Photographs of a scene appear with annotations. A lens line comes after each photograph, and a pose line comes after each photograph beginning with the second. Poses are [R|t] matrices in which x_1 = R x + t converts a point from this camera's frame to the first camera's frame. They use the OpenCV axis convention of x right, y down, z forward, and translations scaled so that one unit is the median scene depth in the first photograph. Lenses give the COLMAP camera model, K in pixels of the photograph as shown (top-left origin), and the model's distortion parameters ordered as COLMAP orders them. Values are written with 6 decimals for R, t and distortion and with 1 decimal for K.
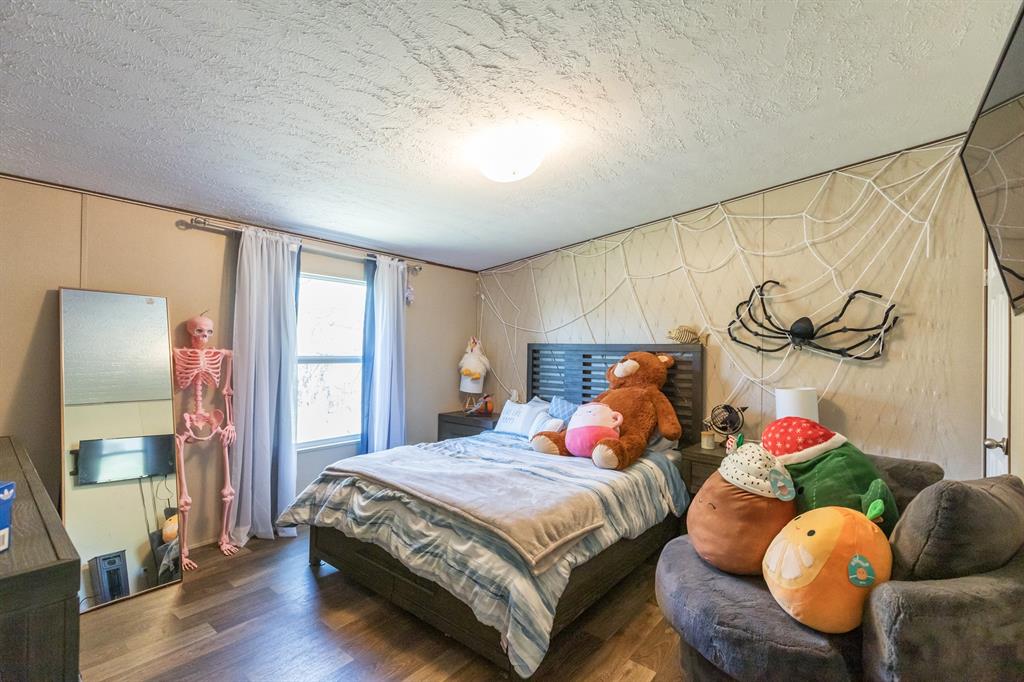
lens RADIAL K [[461.6, 0, 511.1], [0, 461.6, 348.8], [0, 0, 1]] dist [0.003065, 0.001647]
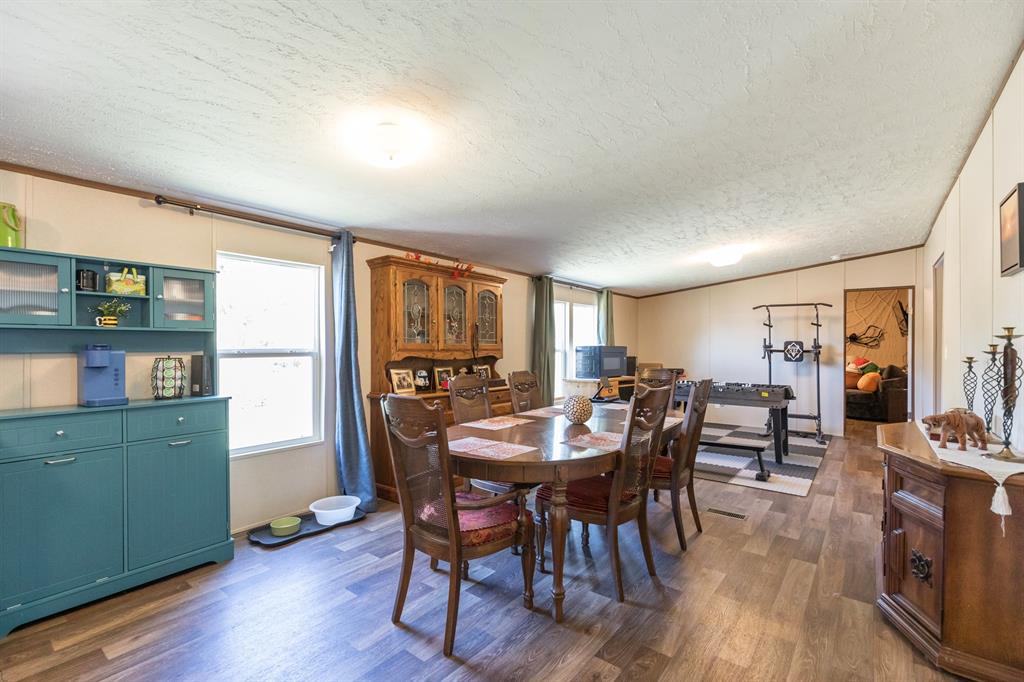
lens RADIAL K [[461.6, 0, 502.4], [0, 461.6, 341.4], [0, 0, 1]] dist [0.003065, 0.001647]
pose [[0.999858, -0.015905, 0.005496, -3.387993], [0.015908, 0.999873, -0.000348, -0.094230], [-0.005490, 0.000436, 0.999985, -4.091799]]
